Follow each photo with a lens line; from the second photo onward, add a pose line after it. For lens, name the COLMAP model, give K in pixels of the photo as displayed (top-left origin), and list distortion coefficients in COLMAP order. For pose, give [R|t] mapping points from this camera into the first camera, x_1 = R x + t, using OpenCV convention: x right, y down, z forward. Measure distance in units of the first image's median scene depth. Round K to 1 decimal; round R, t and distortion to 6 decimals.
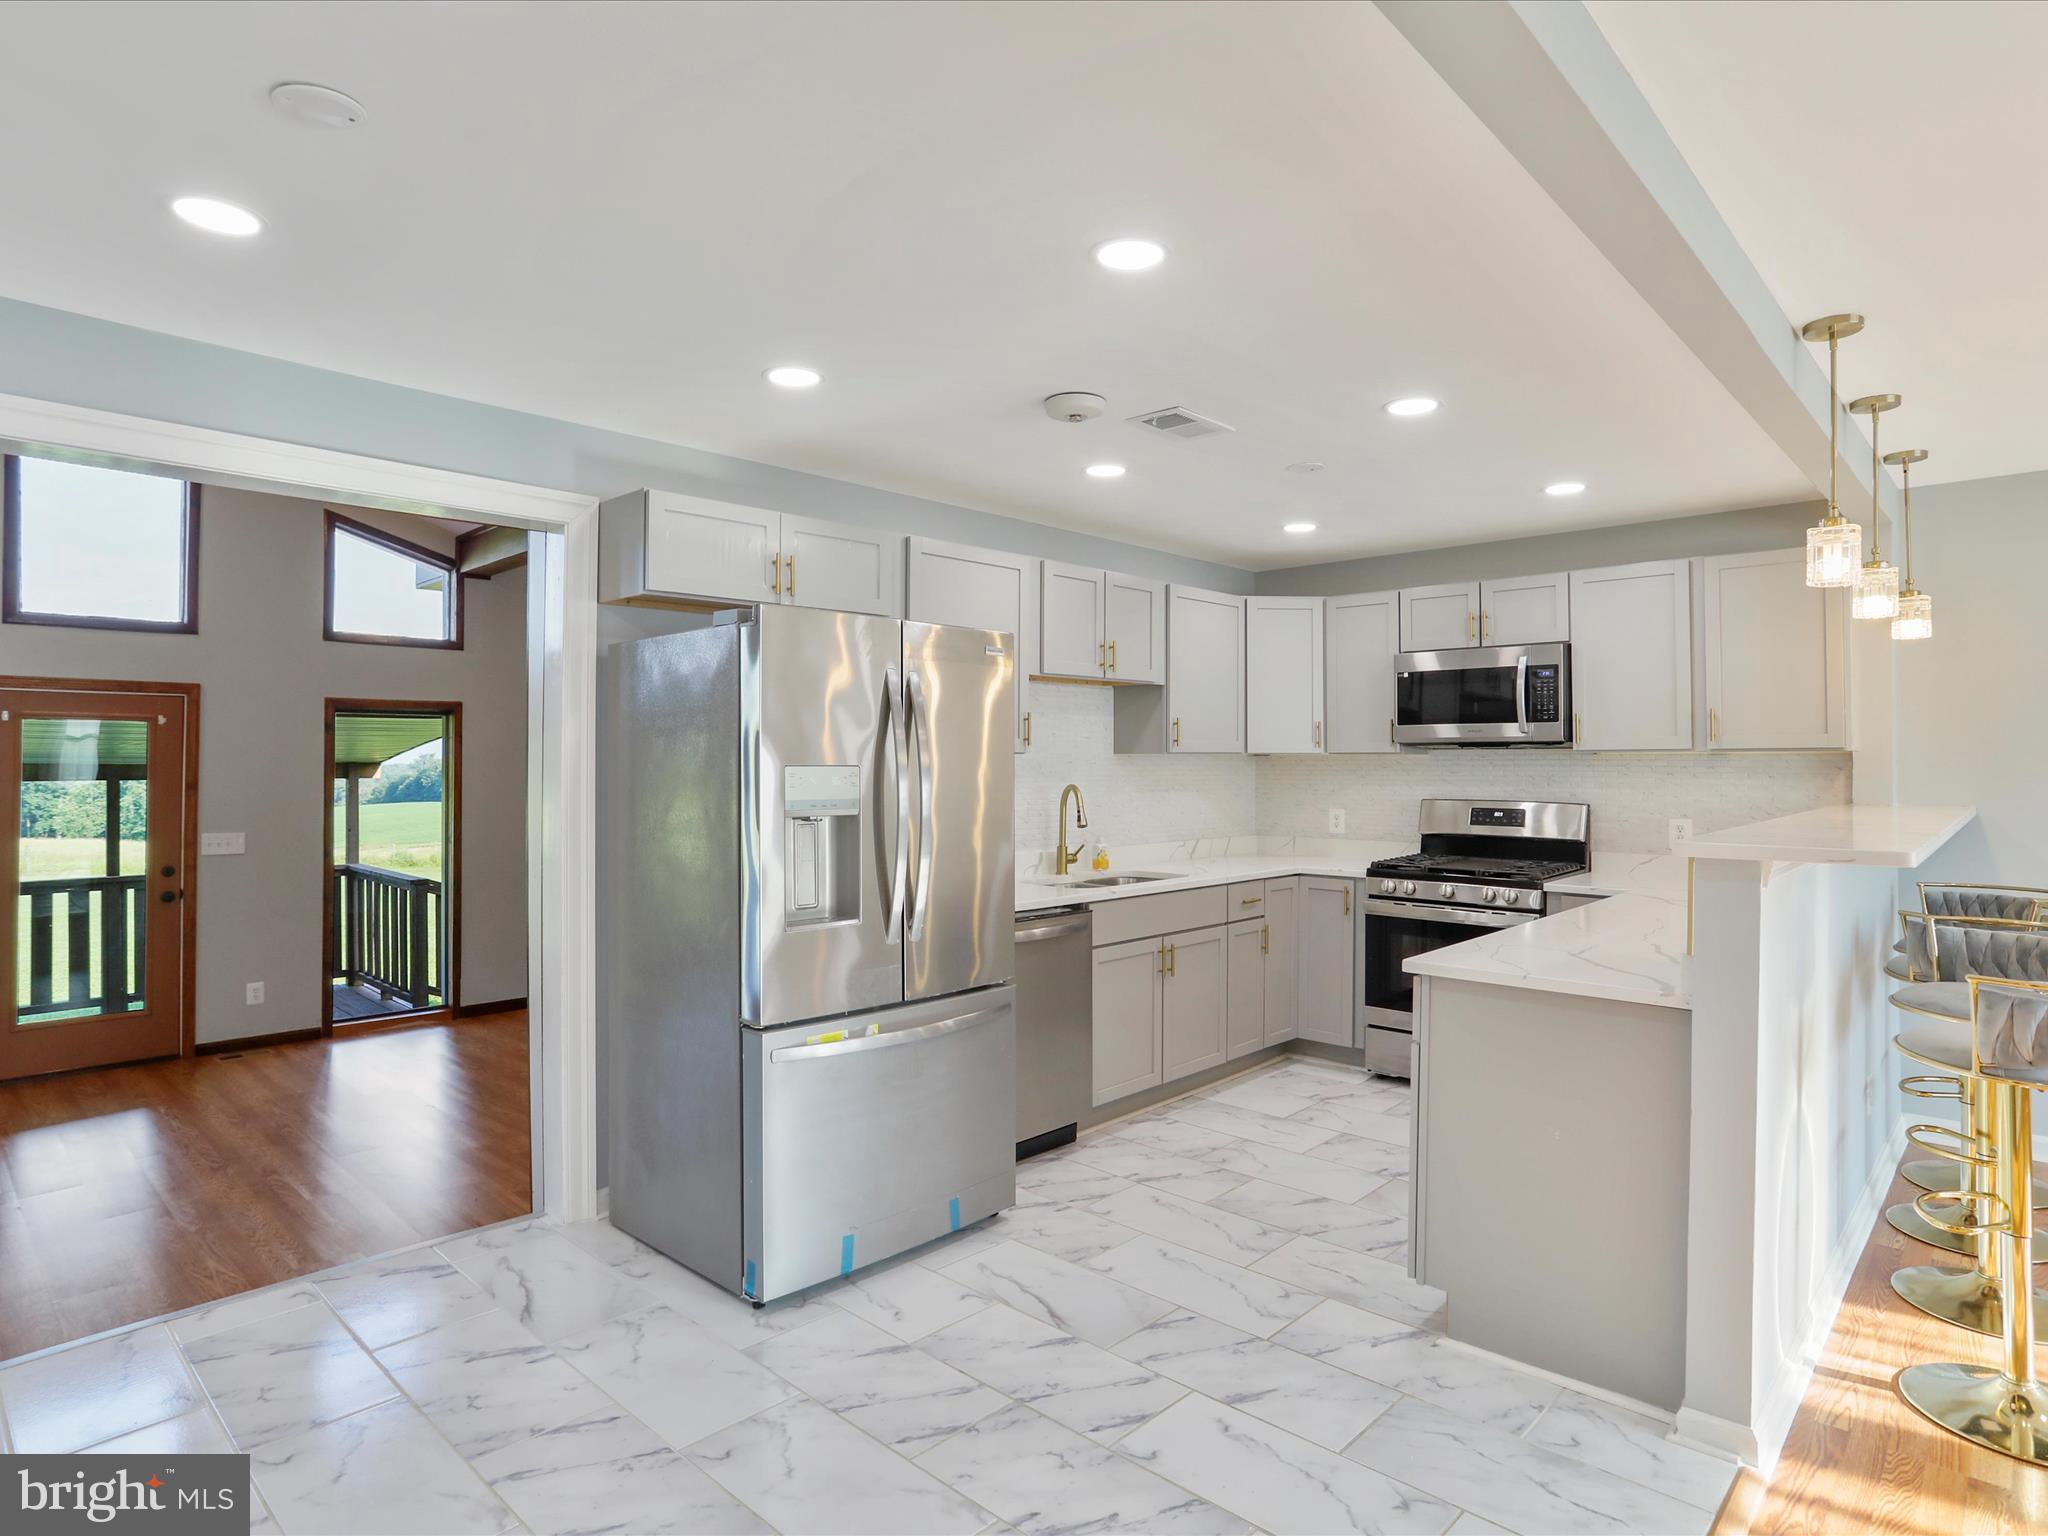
lens RADIAL K [[1134.6, 0, 1055.4], [0, 1134.6, 757.9], [0, 0, 1]] dist [-0.038704, 0.012526]
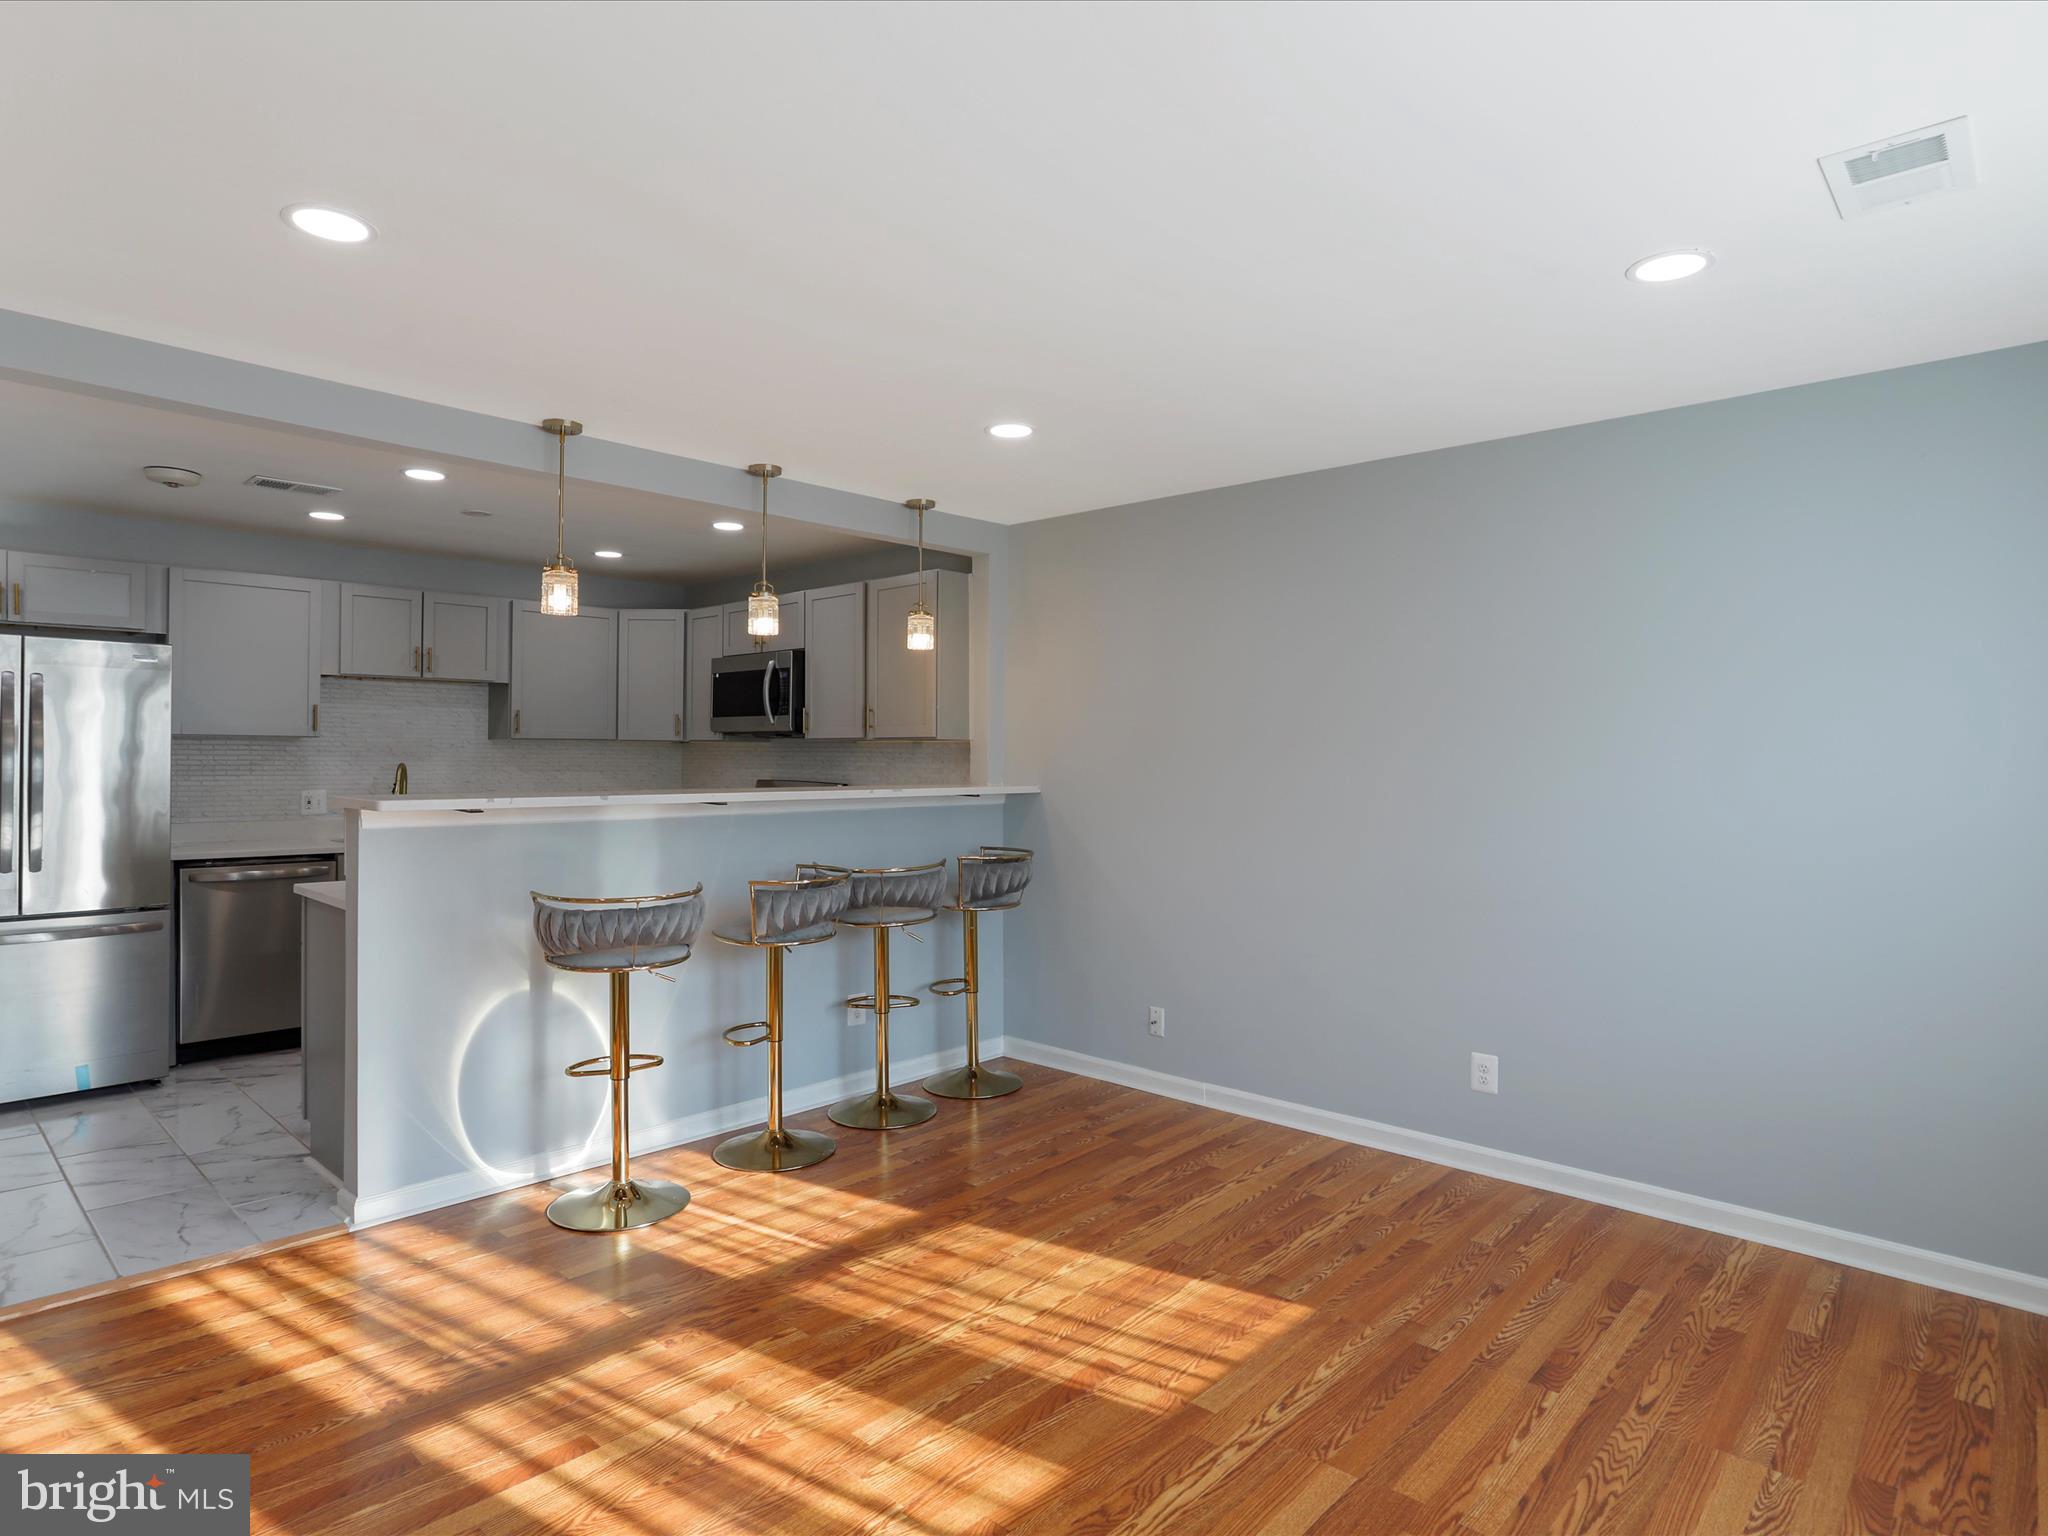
lens RADIAL K [[1134.6, 0, 1036.6], [0, 1134.6, 752.2], [0, 0, 1]] dist [-0.038704, 0.012526]
pose [[0.999942, 0.007637, -0.007538, 0.722322], [-0.007633, 0.999971, 0.000588, 0.005083], [0.007542, -0.000530, 0.999971, -0.214102]]
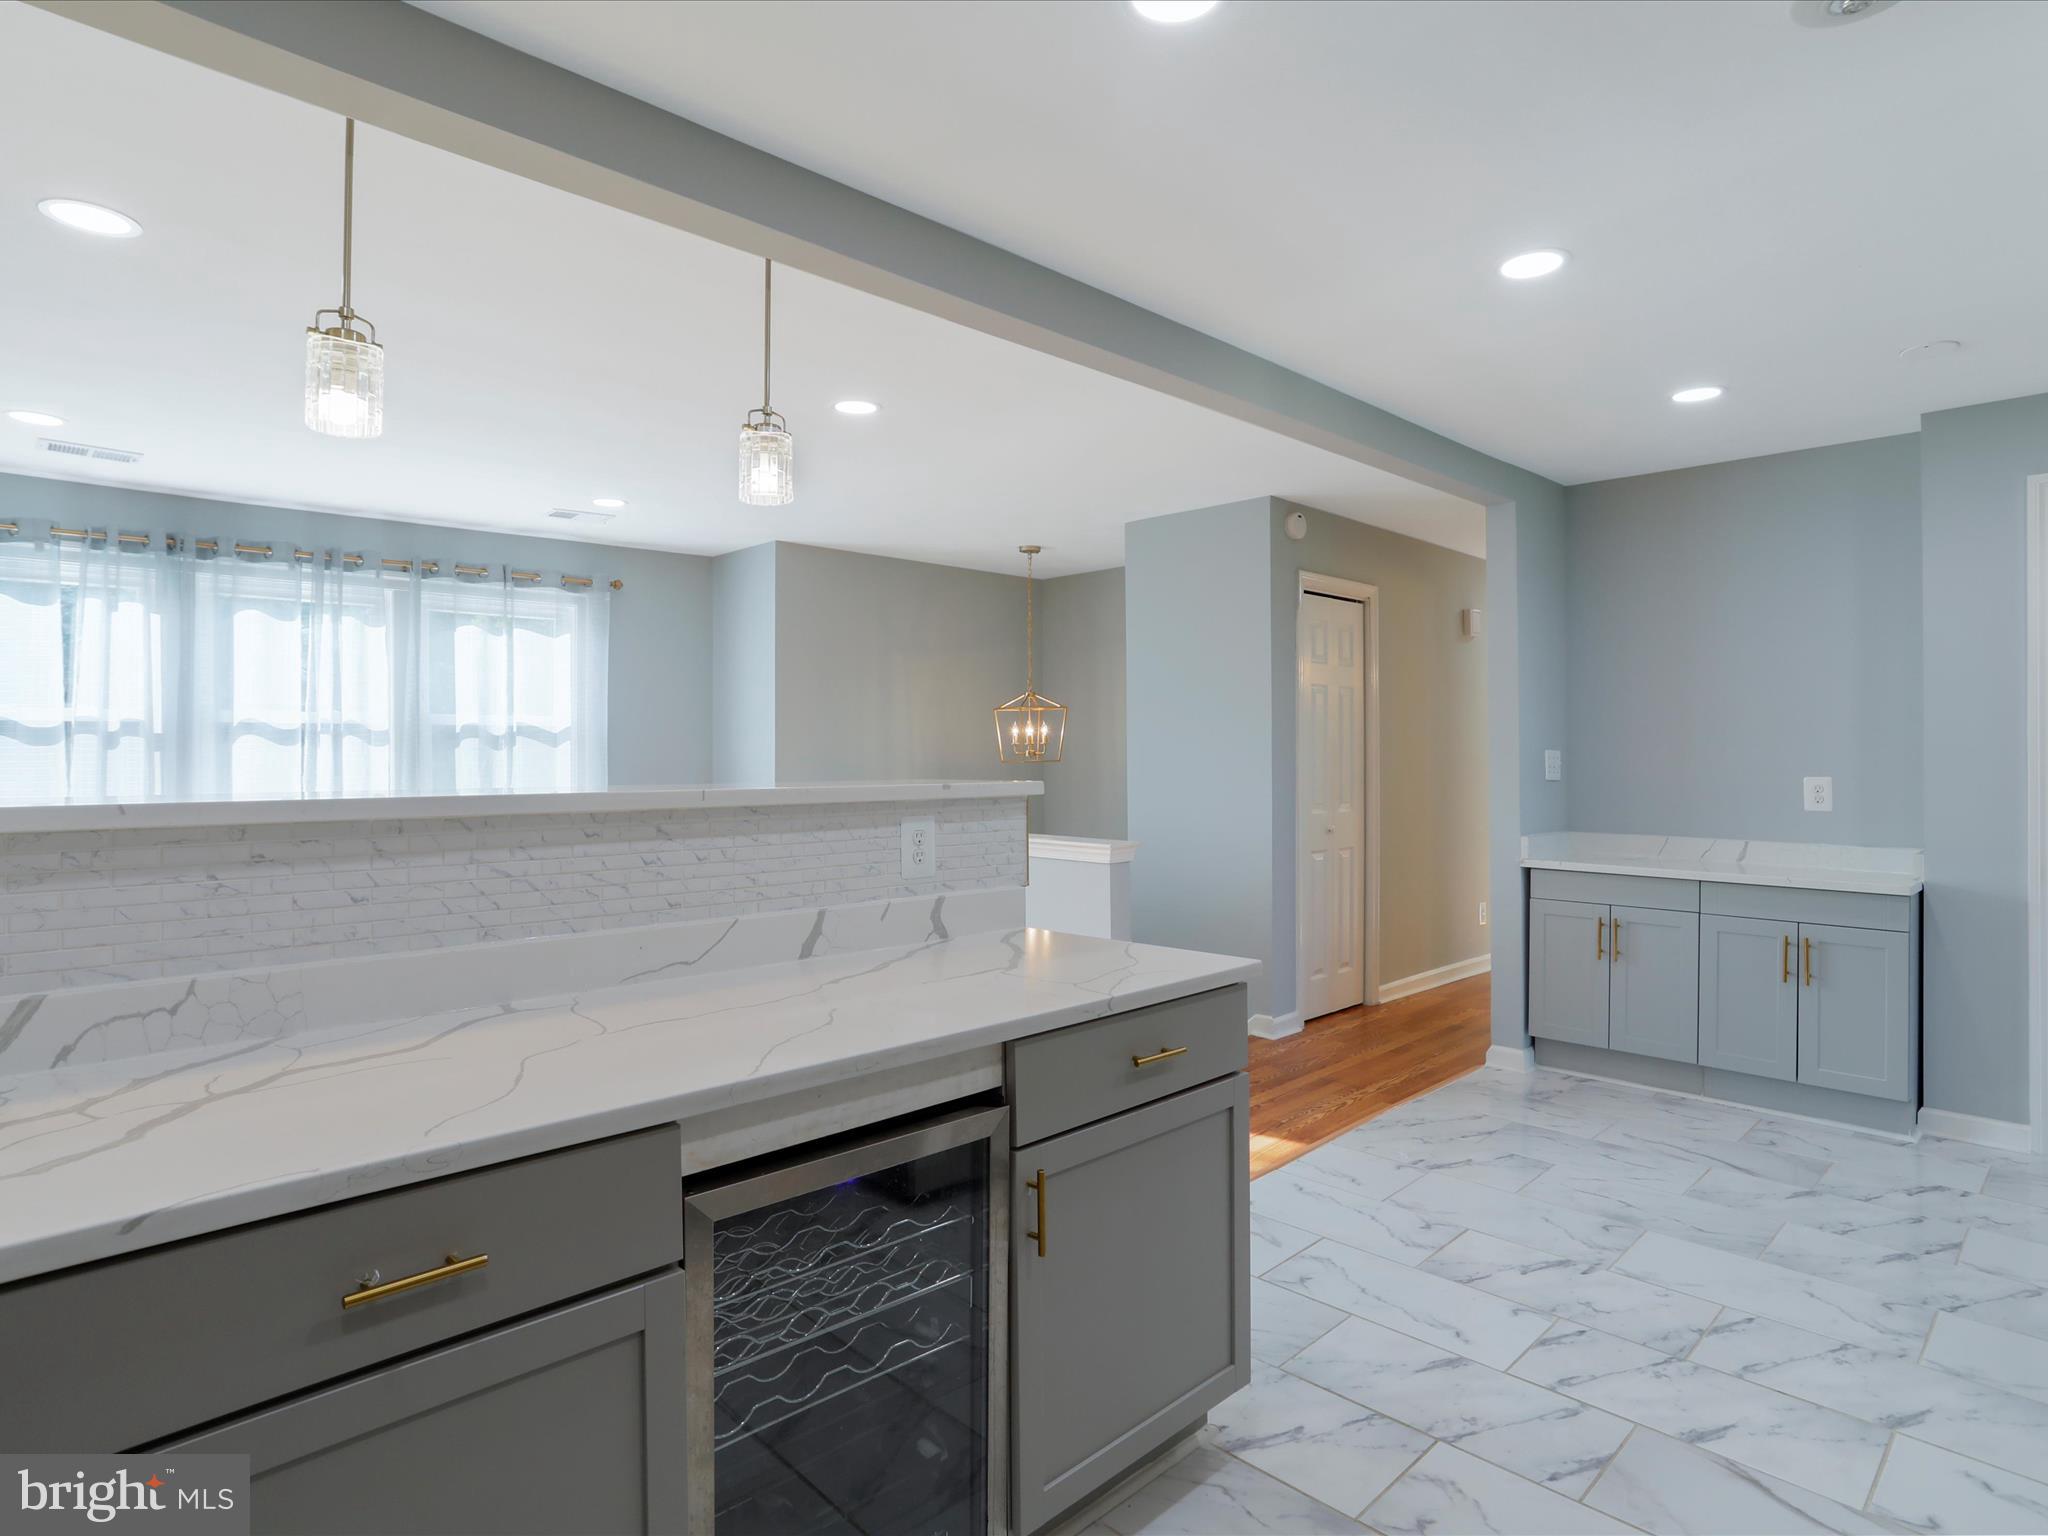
lens RADIAL K [[1134.6, 0, 1008.0], [0, 1134.6, 758.7], [0, 0, 1]] dist [-0.038704, 0.012526]
pose [[-0.997166, 0.000394, 0.075226, 0.247215], [0.000414, 1.000000, 0.000248, 0.025579], [-0.075226, 0.000278, -0.997166, 1.037117]]
